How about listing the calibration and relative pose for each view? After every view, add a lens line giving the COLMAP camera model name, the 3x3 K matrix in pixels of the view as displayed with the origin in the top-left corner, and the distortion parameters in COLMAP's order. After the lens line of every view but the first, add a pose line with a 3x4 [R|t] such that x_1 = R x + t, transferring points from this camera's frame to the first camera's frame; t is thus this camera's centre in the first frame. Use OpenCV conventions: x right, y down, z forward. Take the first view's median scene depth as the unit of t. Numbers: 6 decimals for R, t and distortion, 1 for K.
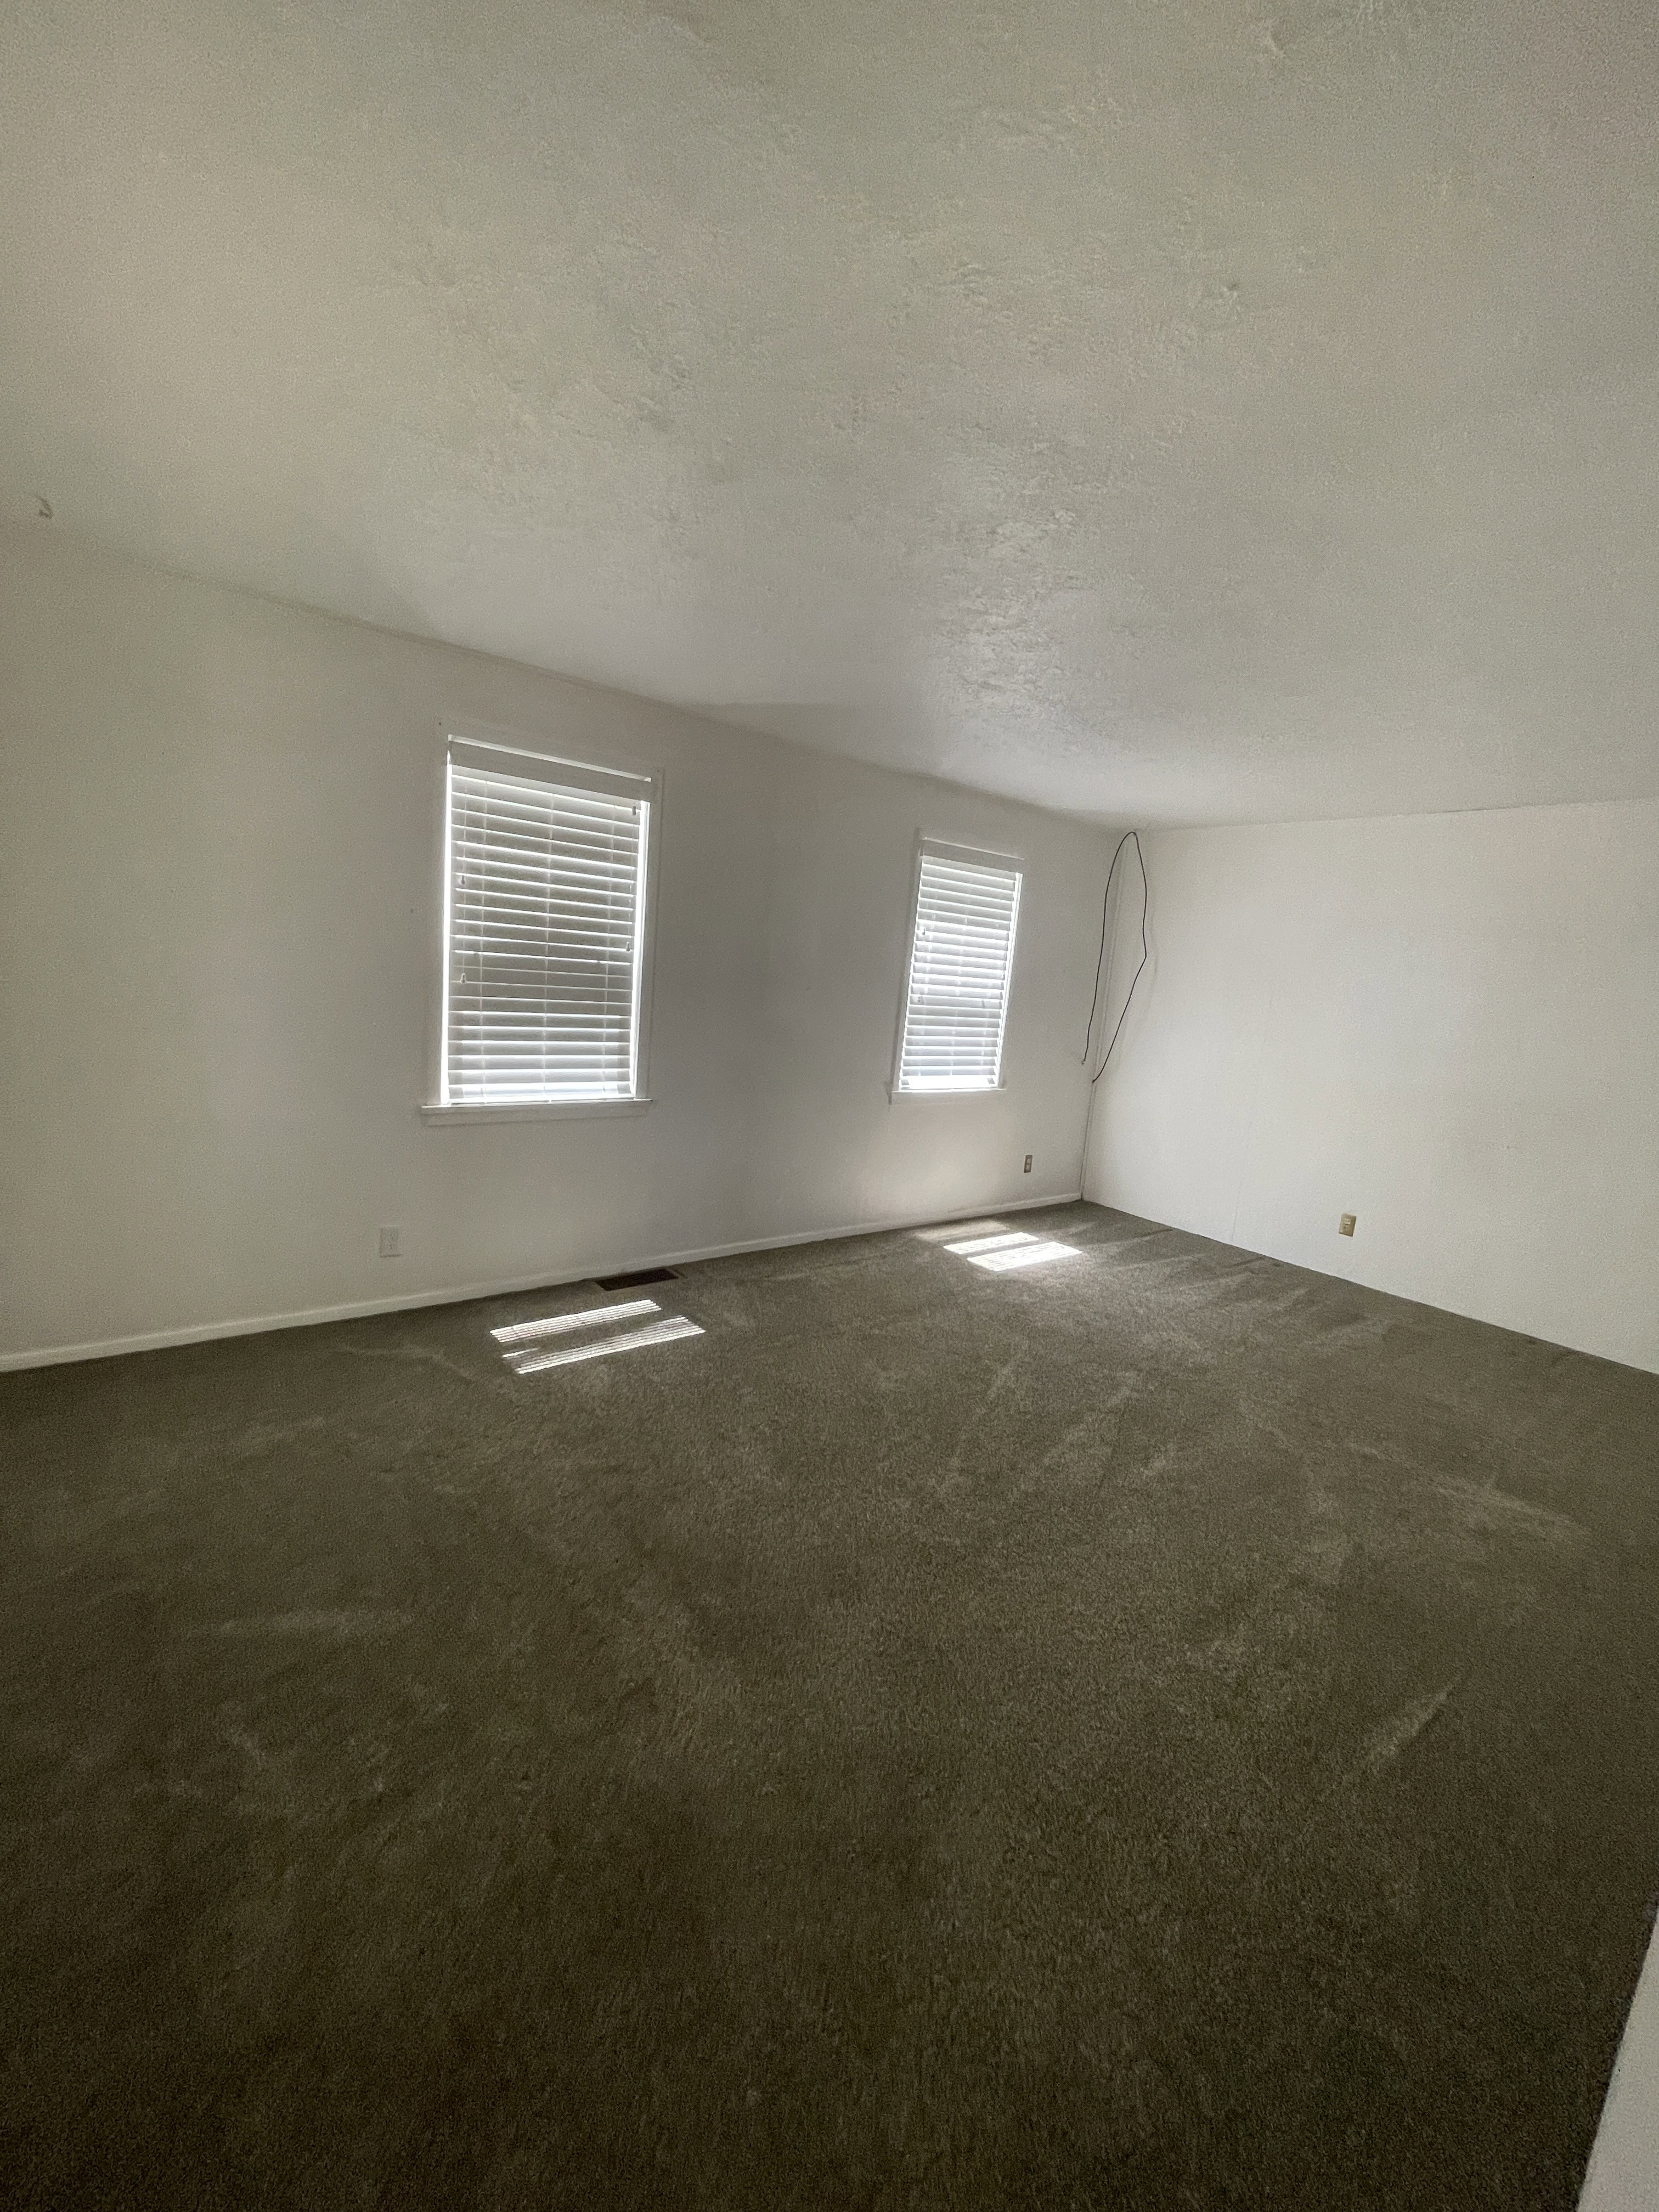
lens RADIAL K [[890.7, 0, 829.5], [0, 890.7, 1106.0], [0, 0, 1]] dist [0.000778, 0.000045]
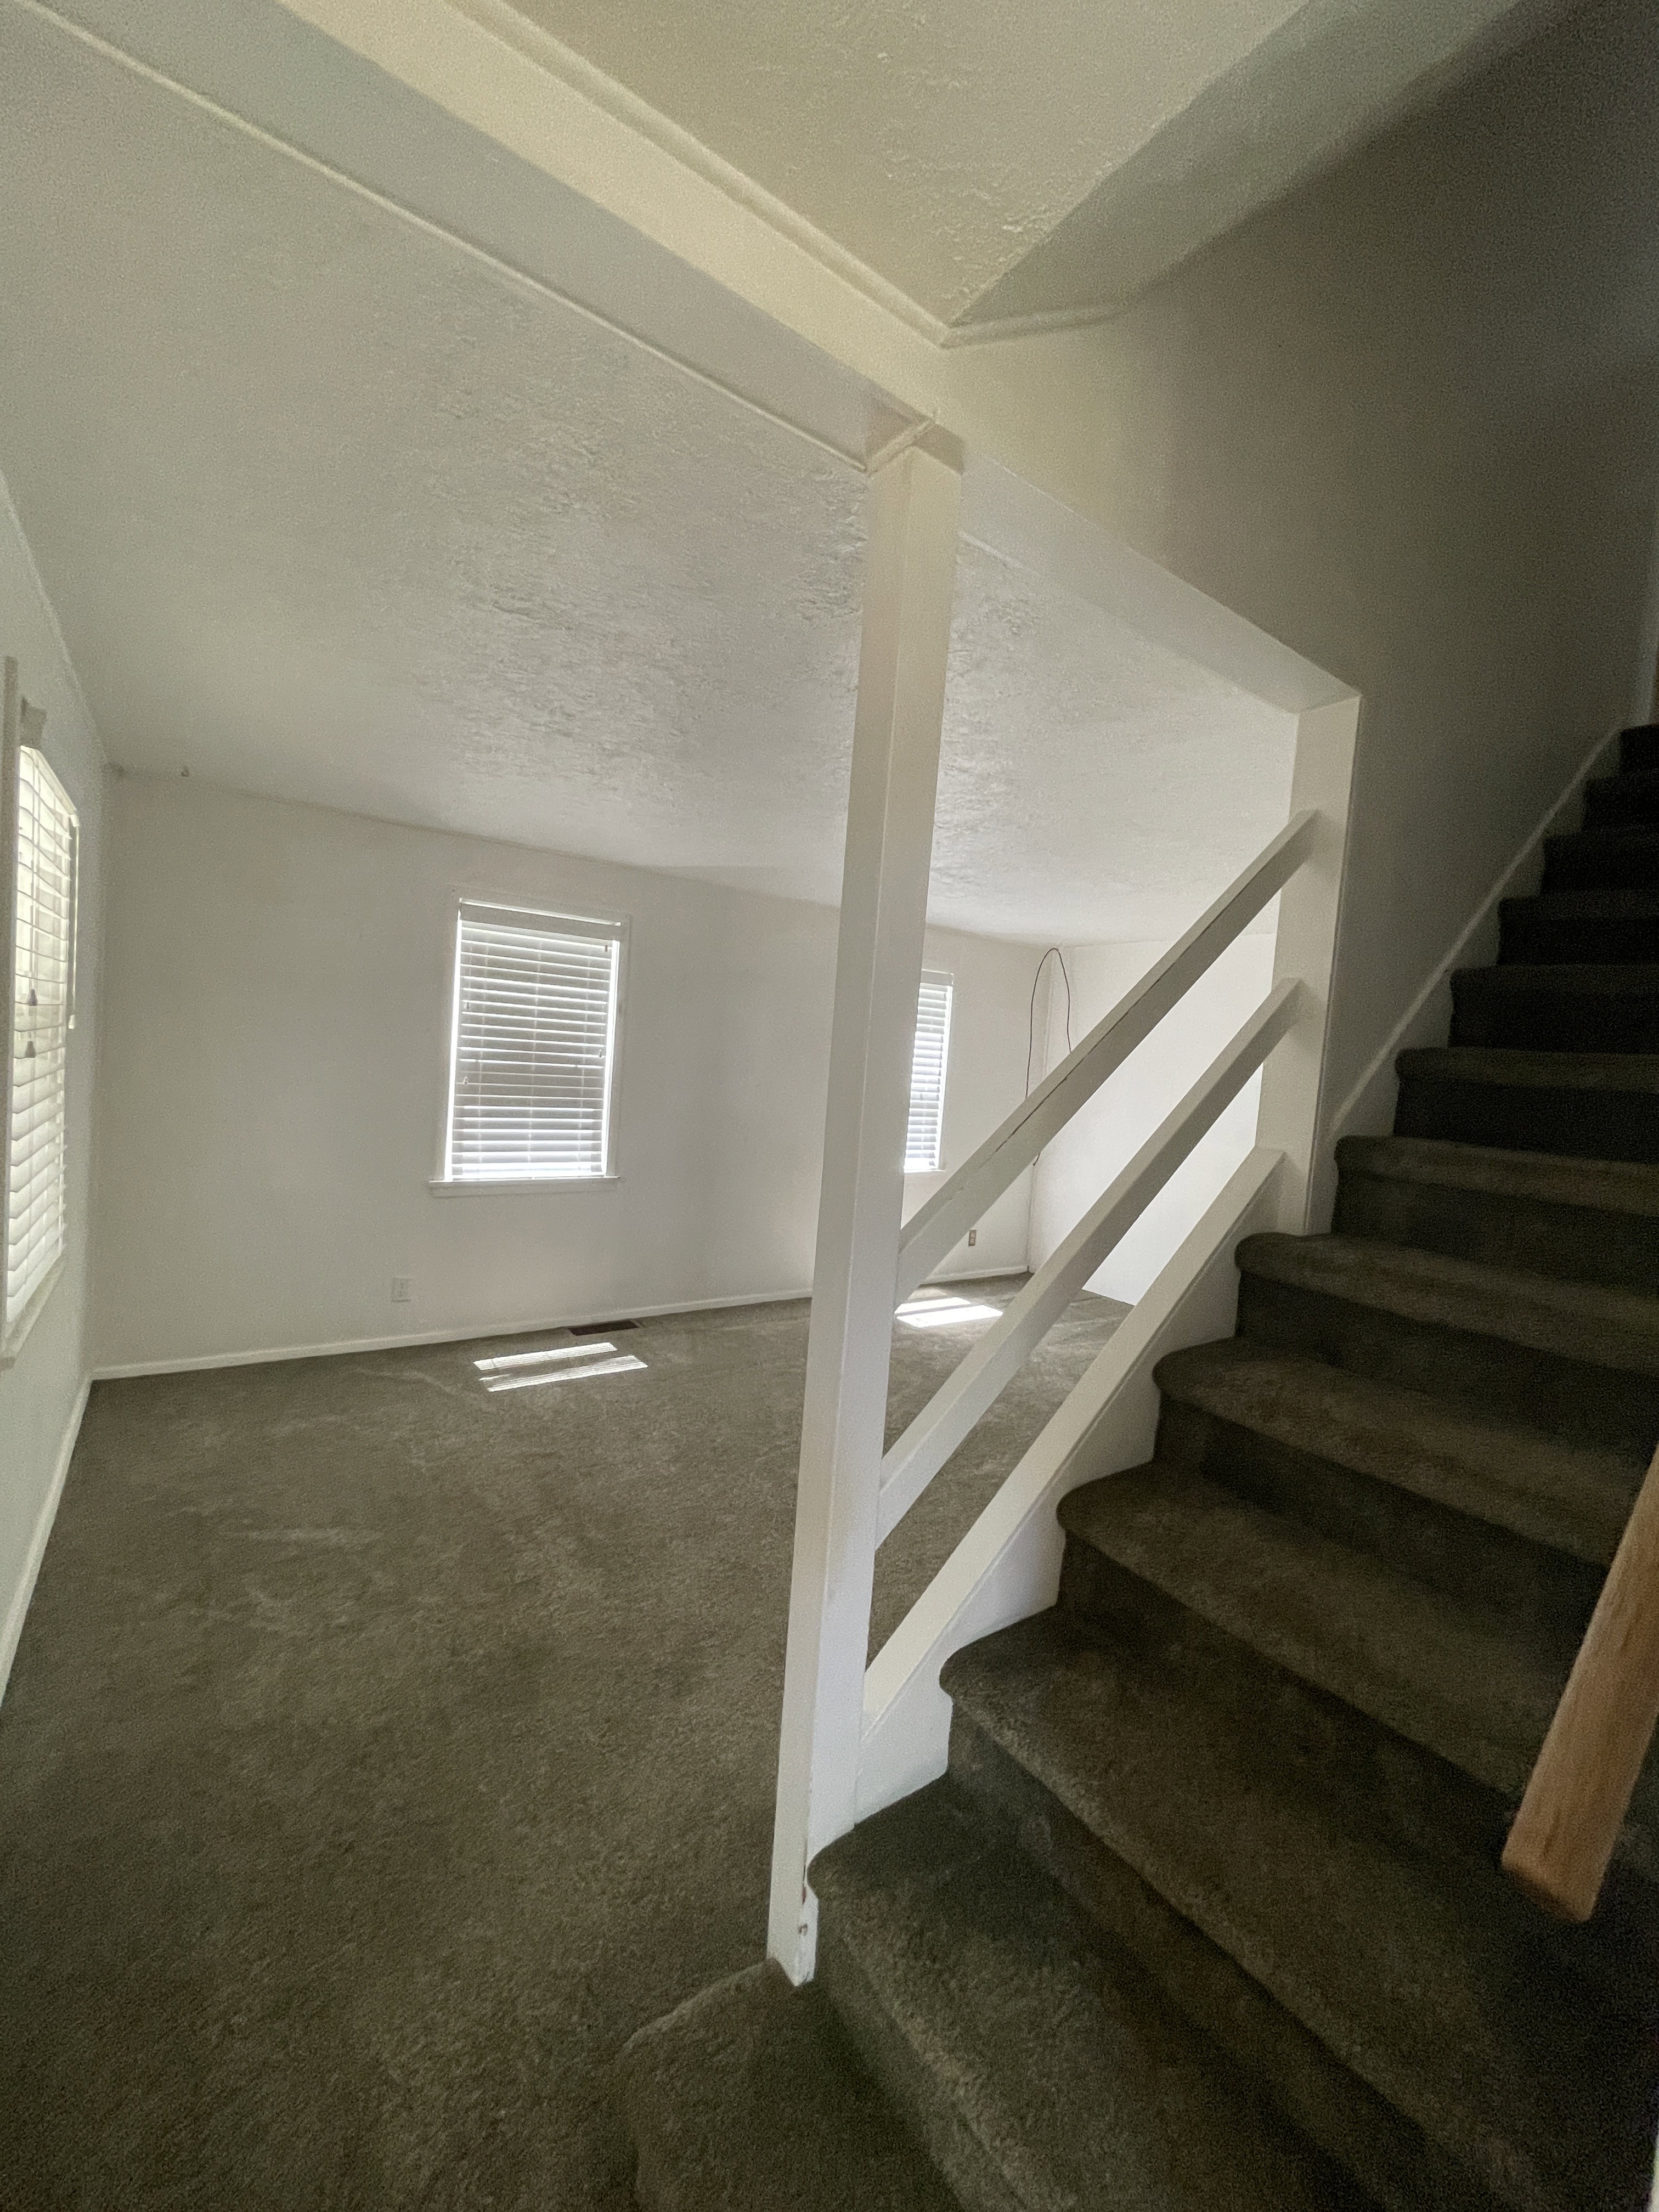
lens RADIAL K [[890.7, 0, 829.5], [0, 890.7, 1106.0], [0, 0, 1]] dist [0.000778, 0.000045]
pose [[0.998675, -0.005013, -0.051226, 0.164554], [-0.000148, 0.994963, -0.100247, 0.019781], [0.051470, 0.100122, 0.993643, -0.225172]]
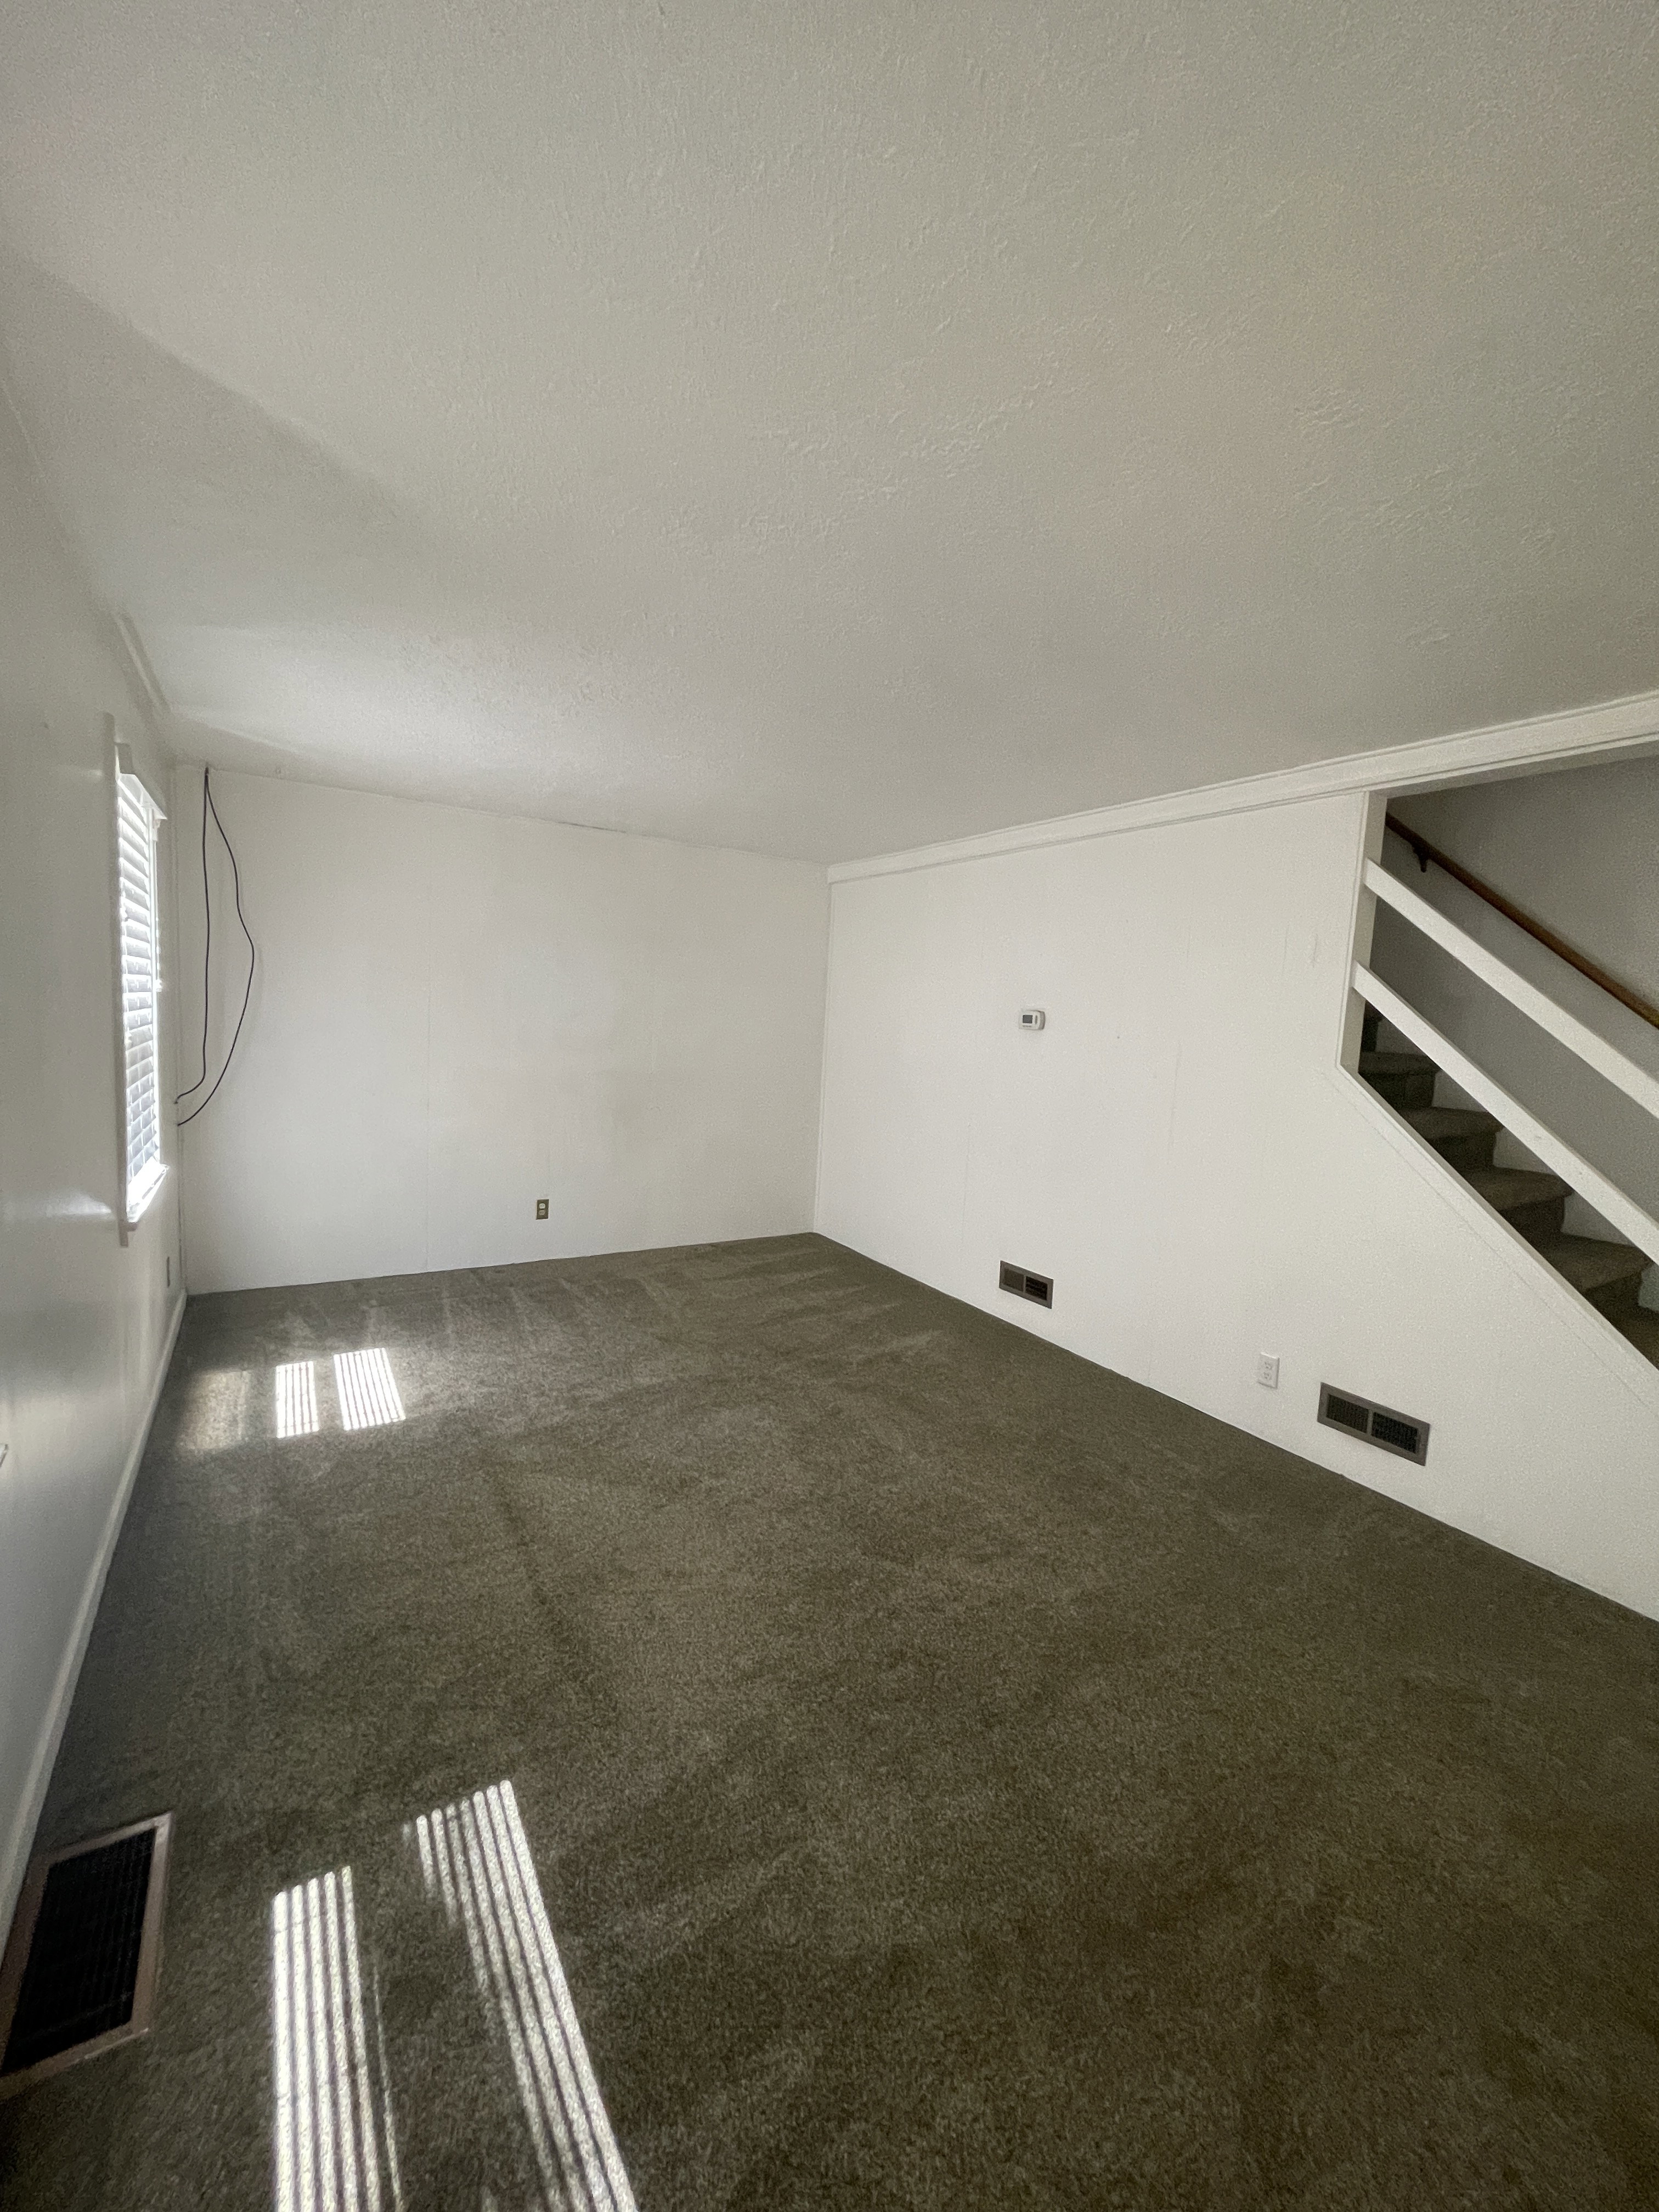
lens RADIAL K [[890.7, 0, 829.5], [0, 890.7, 1106.0], [0, 0, 1]] dist [0.000778, 0.000045]
pose [[0.120334, -0.174544, 0.977269, -0.497275], [0.118536, 0.979906, 0.160420, -0.148818], [-0.985631, 0.096537, 0.138606, 0.697681]]
